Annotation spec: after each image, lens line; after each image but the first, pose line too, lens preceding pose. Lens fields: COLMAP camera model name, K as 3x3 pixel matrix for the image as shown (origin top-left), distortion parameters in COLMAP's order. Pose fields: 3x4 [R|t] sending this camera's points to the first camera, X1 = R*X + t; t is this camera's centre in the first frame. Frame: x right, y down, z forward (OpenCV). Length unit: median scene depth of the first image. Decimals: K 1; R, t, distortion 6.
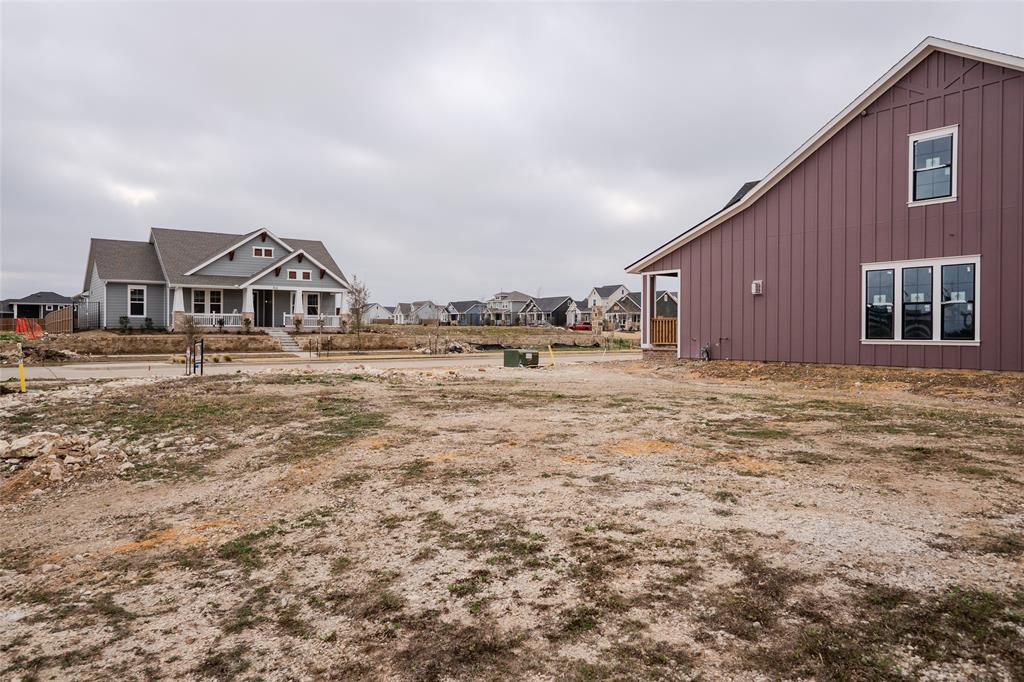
lens RADIAL K [[731.7, 0, 512.7], [0, 731.7, 337.4], [0, 0, 1]] dist [-0.009614, 0.037083]
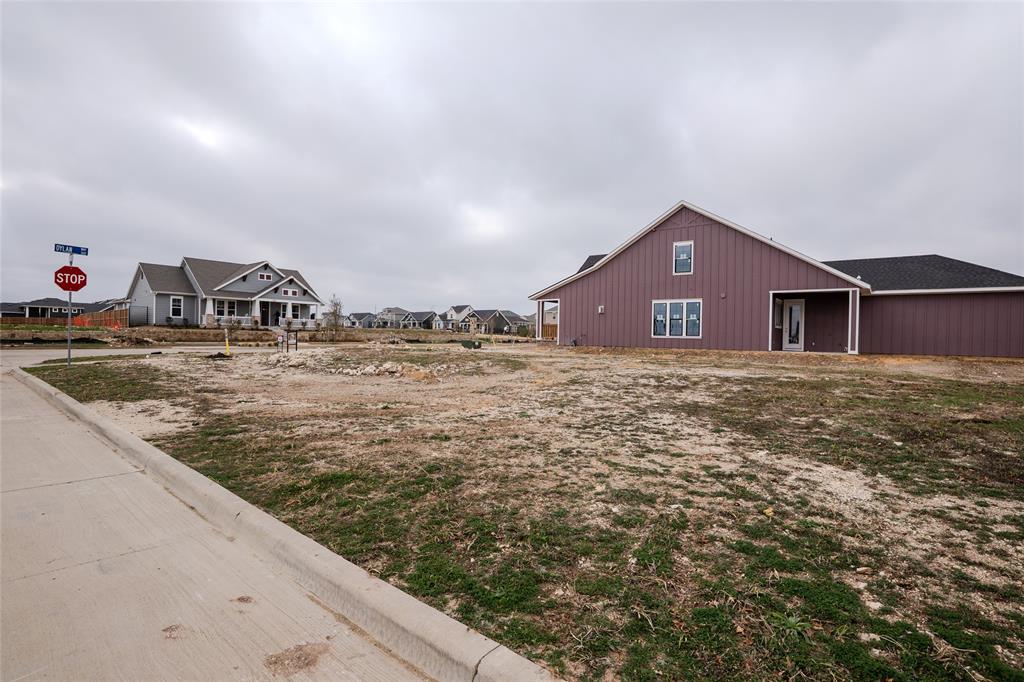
lens RADIAL K [[485.1, 0, 514.5], [0, 485.1, 342.3], [0, 0, 1]] dist [-0.066207, 0.018965]
pose [[0.962123, 0.012487, 0.272330, -0.116826], [-0.013896, 0.999898, 0.003248, 0.009400], [-0.272262, -0.006909, 0.962198, -0.098742]]
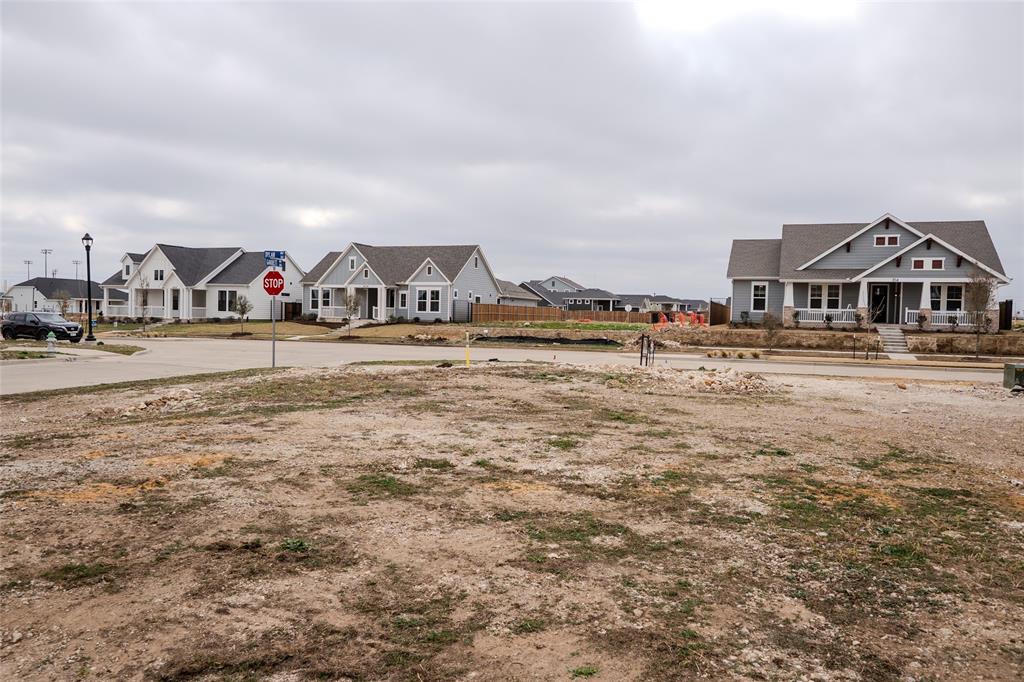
lens RADIAL K [[731.7, 0, 512.7], [0, 731.7, 337.4], [0, 0, 1]] dist [-0.009614, 0.037083]
pose [[0.550078, 0.034905, -0.834383, 0.169334], [-0.027646, 0.999340, 0.023579, -0.006360], [0.834655, 0.010097, 0.550680, 0.129204]]
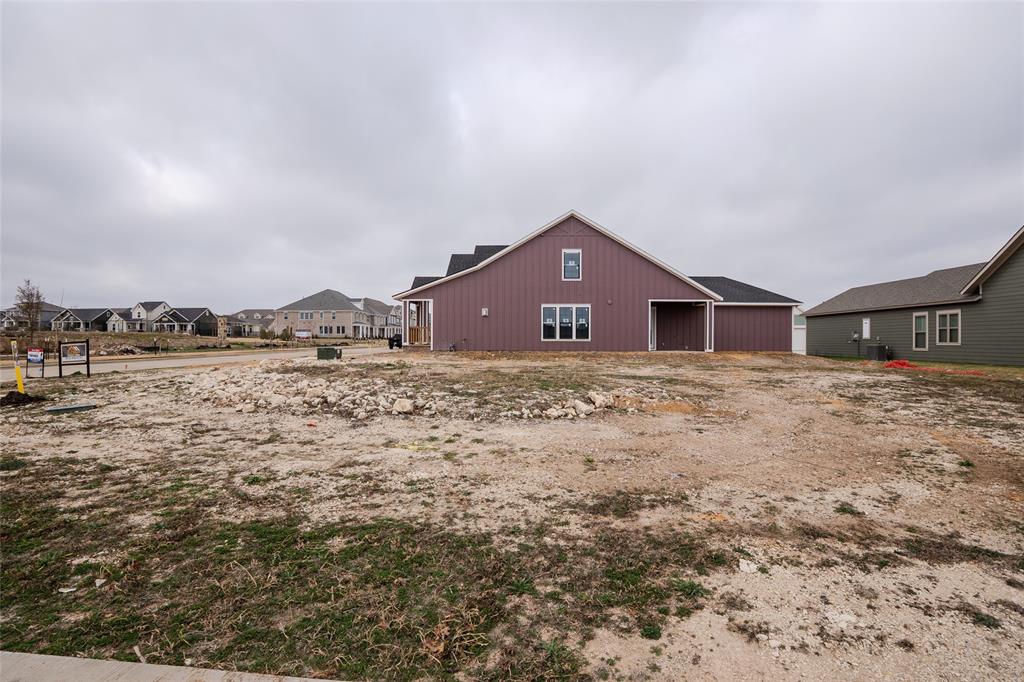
lens RADIAL K [[460.6, 0, 512.0], [0, 460.6, 341.0], [0, 0, 1]] dist [-0.076374, 0.019585]
pose [[0.614729, -0.002490, 0.788734, -0.260448], [0.004833, 0.999988, -0.000611, 0.003656], [-0.788723, 0.004188, 0.614734, 0.094264]]
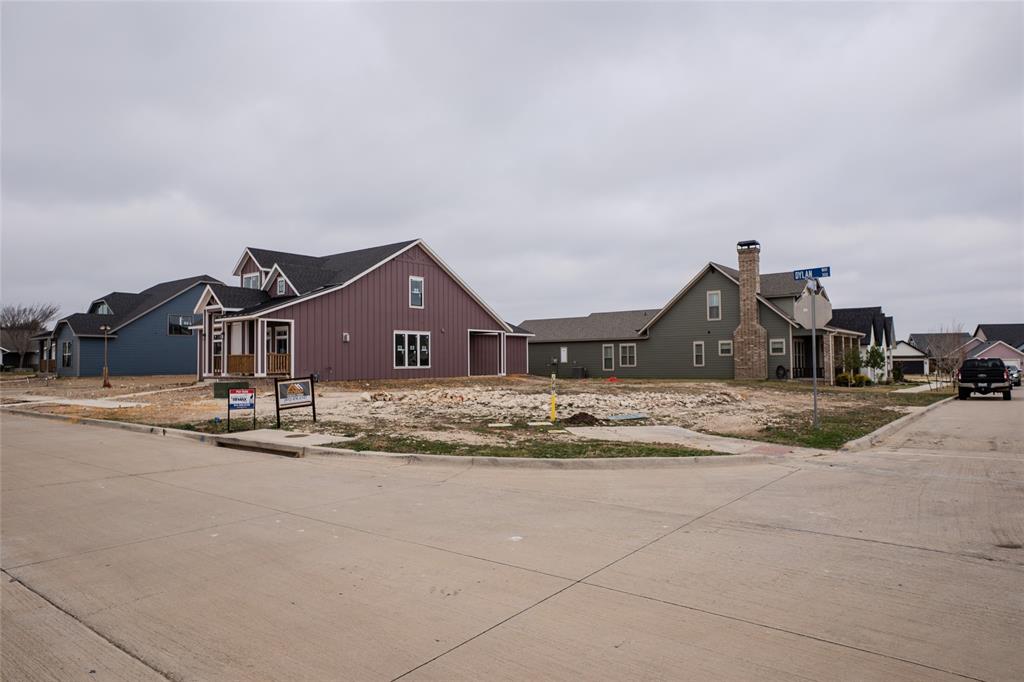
lens RADIAL K [[651.5, 0, 512.0], [0, 651.5, 341.0], [0, 0, 1]] dist [-0.003936, -0.000636]
pose [[-0.281006, 0.031192, 0.959199, -0.563141], [0.016642, 0.999480, -0.027627, -0.005240], [-0.959562, 0.008200, -0.281379, 0.483096]]
